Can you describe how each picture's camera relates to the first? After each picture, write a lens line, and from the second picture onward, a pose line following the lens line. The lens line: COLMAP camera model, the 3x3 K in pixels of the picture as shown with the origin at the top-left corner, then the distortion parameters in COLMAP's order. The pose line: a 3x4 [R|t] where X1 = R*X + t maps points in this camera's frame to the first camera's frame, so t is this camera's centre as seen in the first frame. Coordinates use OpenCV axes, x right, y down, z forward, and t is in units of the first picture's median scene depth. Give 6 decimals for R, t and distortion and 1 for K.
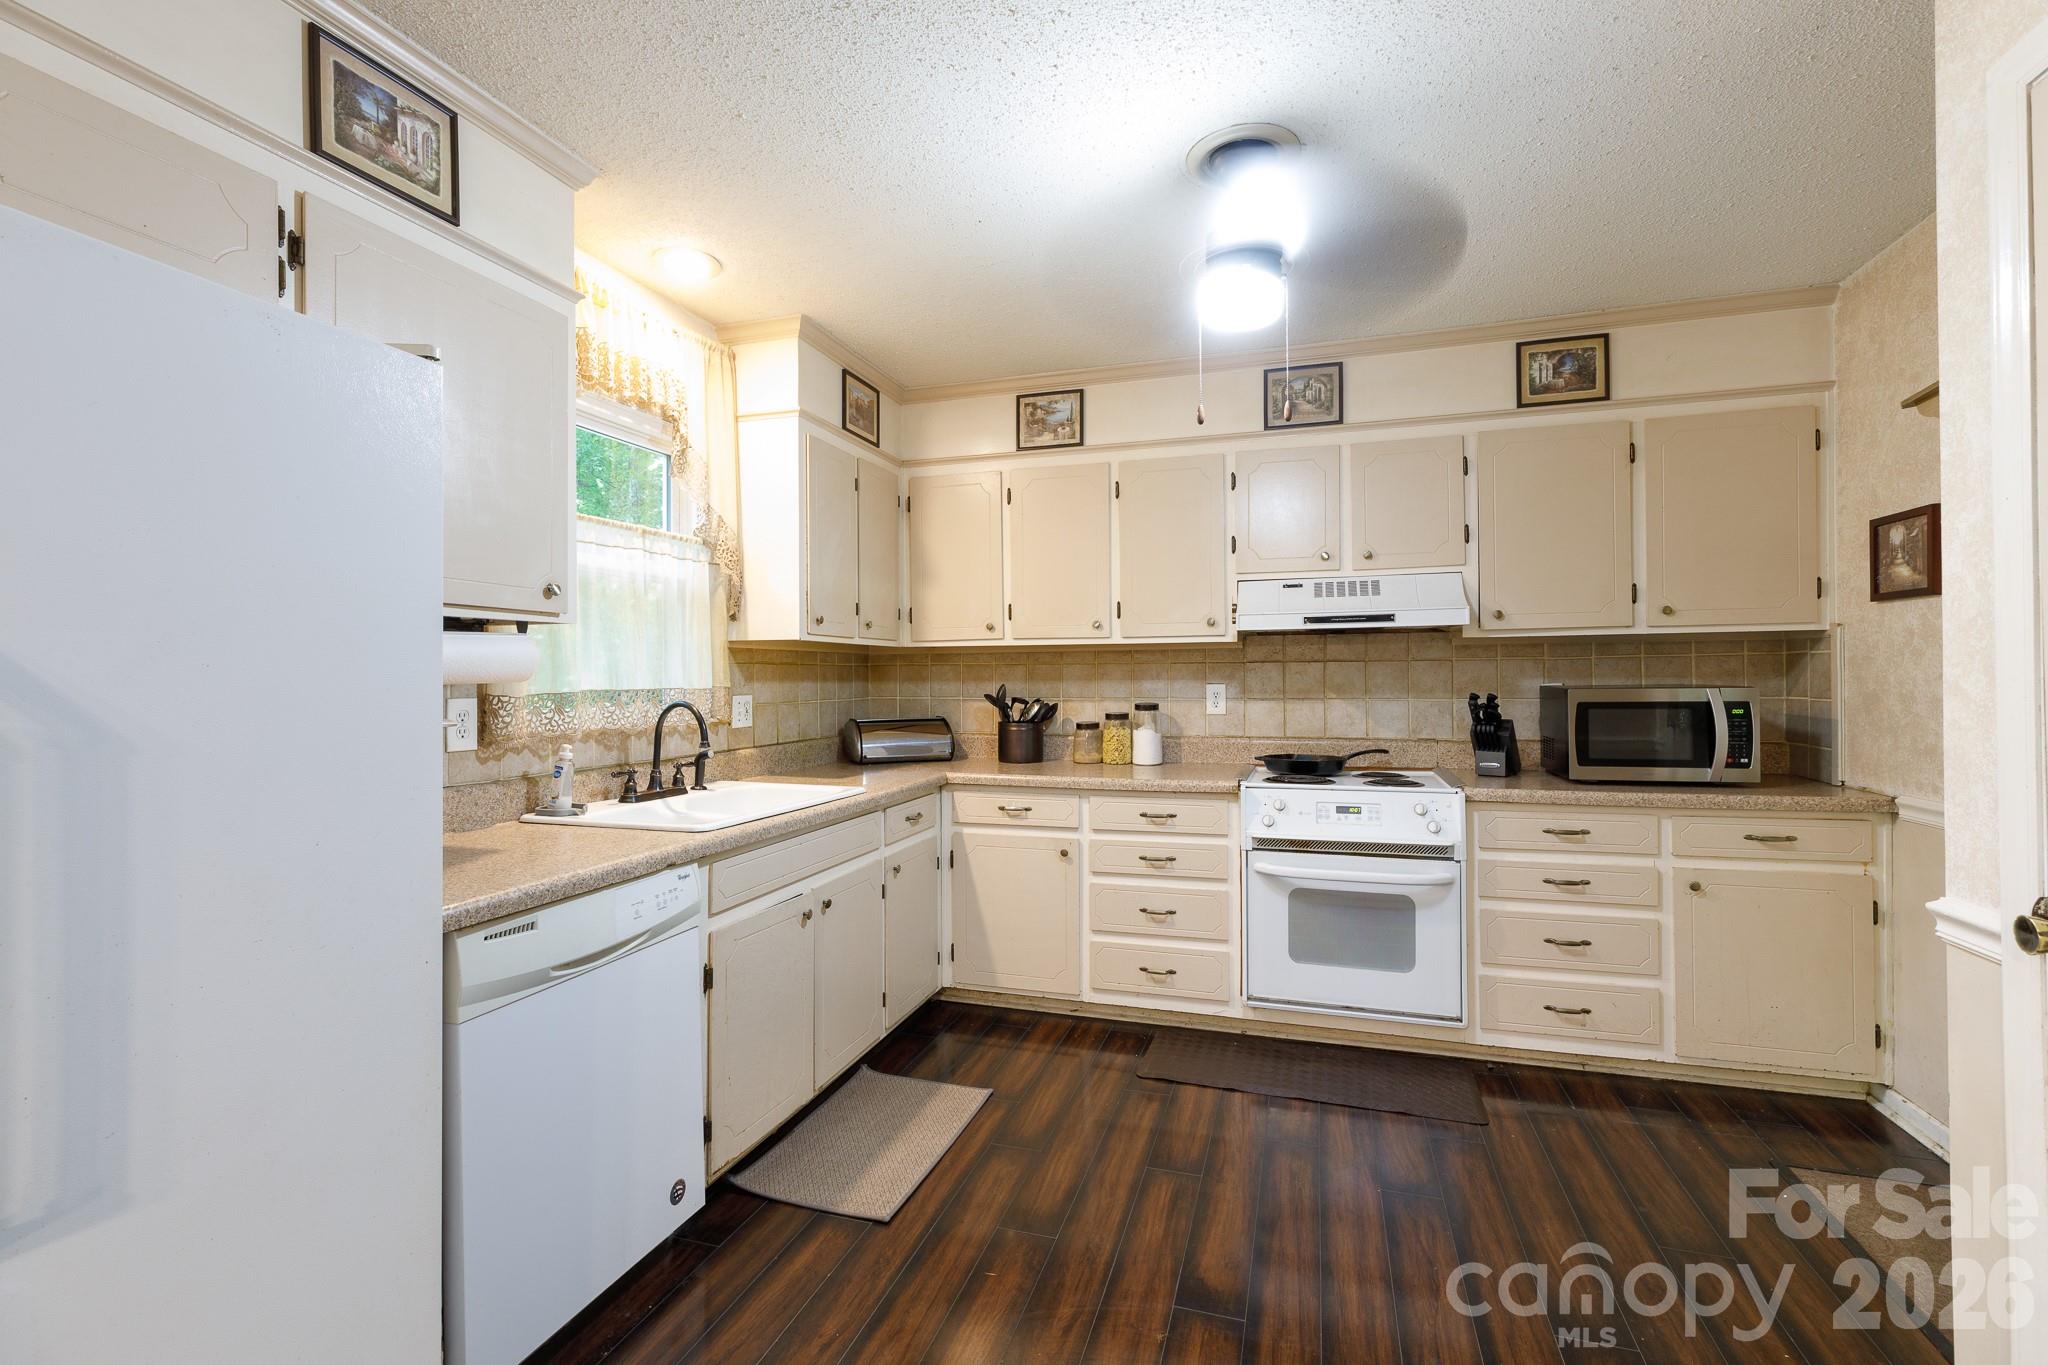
lens RADIAL K [[913.6, 0, 1020.1], [0, 913.6, 673.6], [0, 0, 1]] dist [0.003836, -0.000413]
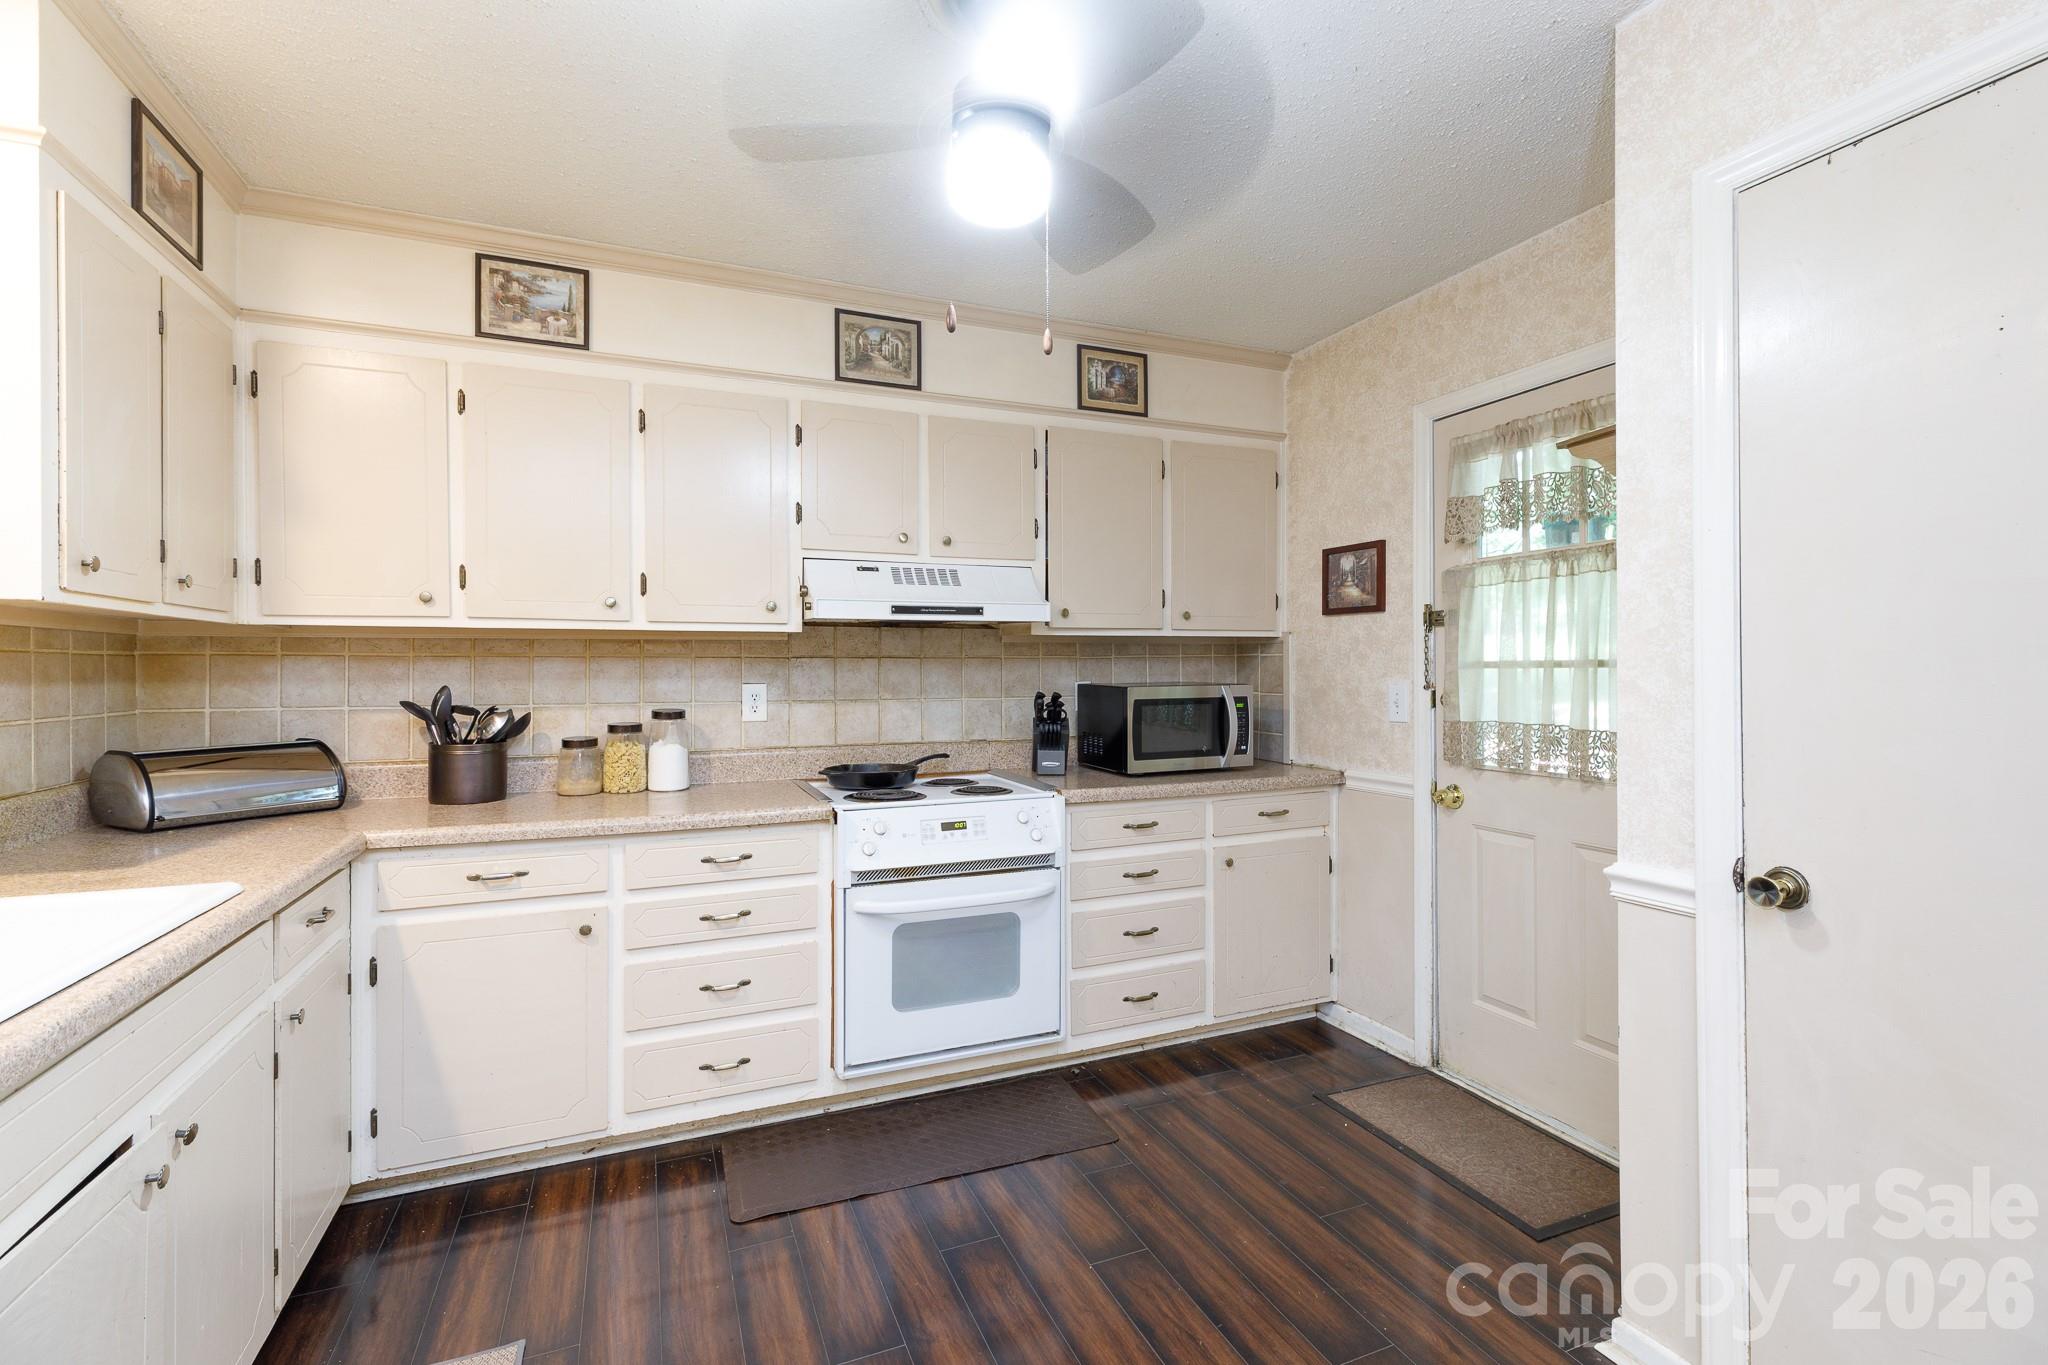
lens RADIAL K [[913.6, 0, 1021.1], [0, 913.6, 673.4], [0, 0, 1]] dist [0.003836, -0.000413]
pose [[0.758563, 0.001077, 0.651598, -0.162938], [-0.003486, 0.999991, 0.002405, -0.000695], [-0.651590, -0.004096, 0.758560, 0.278133]]
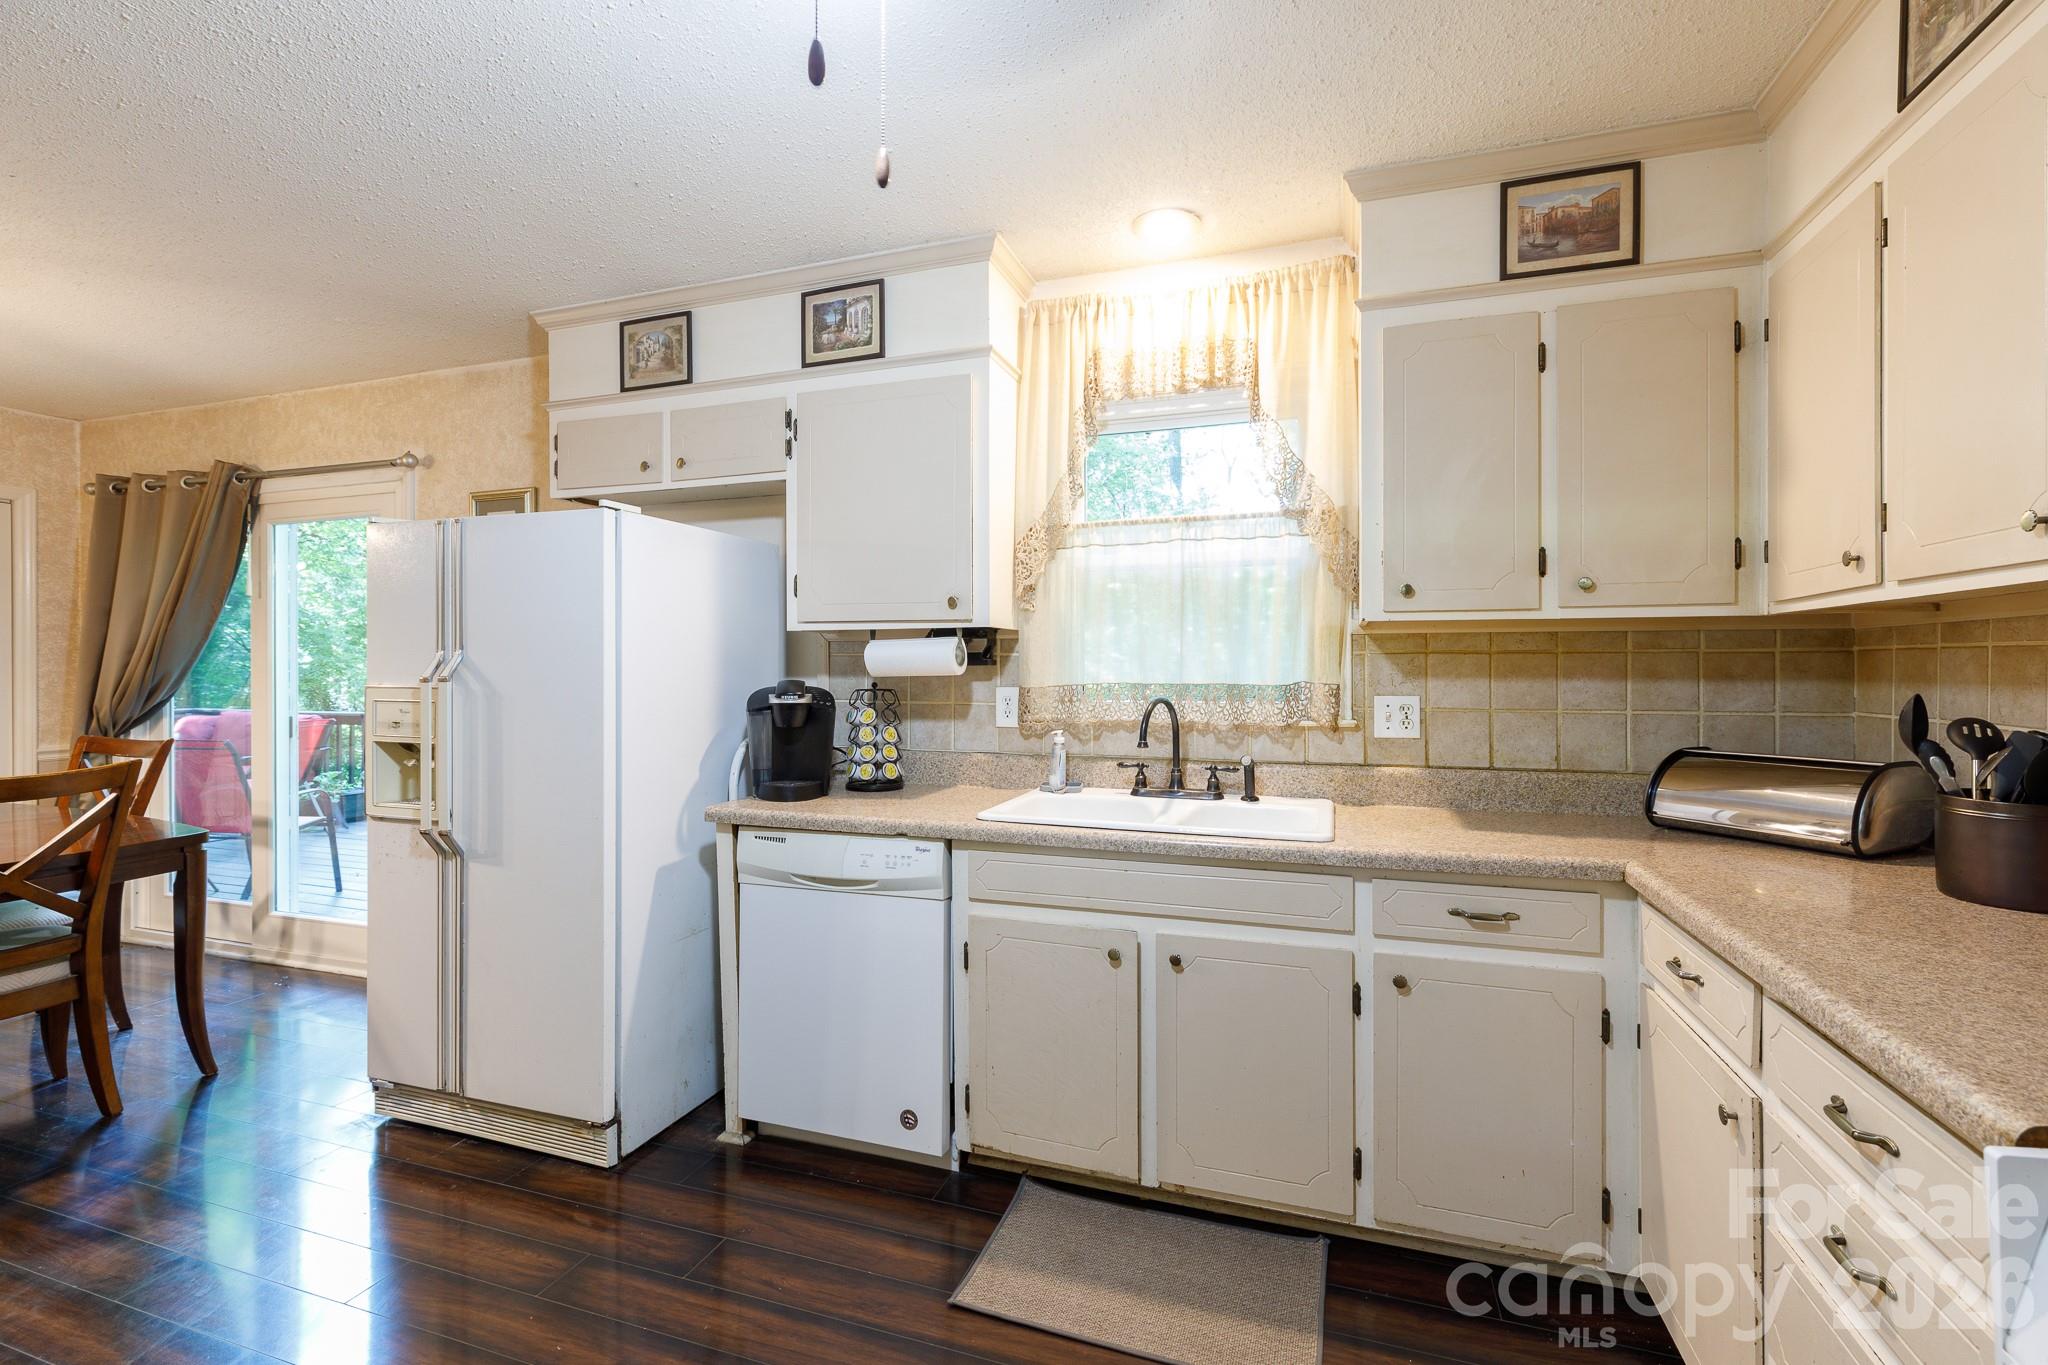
lens RADIAL K [[913.6, 0, 1024.8], [0, 913.6, 671.6], [0, 0, 1]] dist [0.003836, -0.000413]
pose [[-0.024724, 0.010665, -0.999637, 0.489688], [0.003820, 0.999937, 0.010574, -0.005874], [0.999687, -0.003557, -0.024764, 0.751581]]
